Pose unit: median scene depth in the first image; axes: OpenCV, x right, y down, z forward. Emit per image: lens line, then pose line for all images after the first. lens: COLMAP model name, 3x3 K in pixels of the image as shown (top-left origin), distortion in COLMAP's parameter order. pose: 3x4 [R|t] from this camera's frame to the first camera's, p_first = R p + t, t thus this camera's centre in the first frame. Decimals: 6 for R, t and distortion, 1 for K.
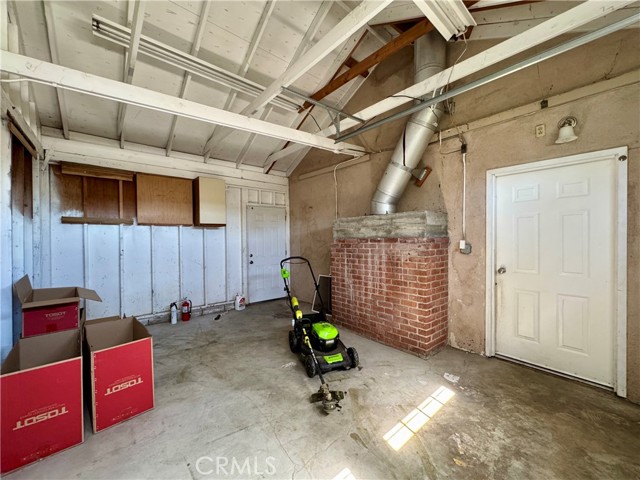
lens RADIAL K [[256.7, 0, 321.2], [0, 256.7, 239.1], [0, 0, 1]] dist [0.000765, -0.000098]
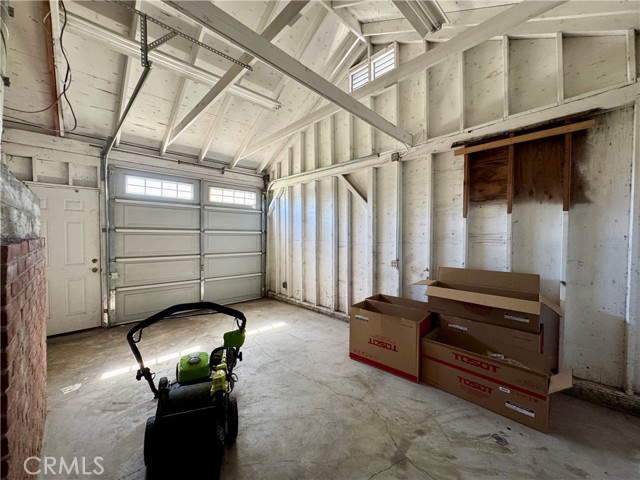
lens RADIAL K [[256.7, 0, 319.4], [0, 256.7, 240.4], [0, 0, 1]] dist [0.000765, -0.000098]
pose [[-0.998540, 0.009330, -0.053205, -0.347490], [0.007959, 0.999633, 0.025911, -0.014216], [0.053428, 0.025450, -0.998247, 1.974523]]
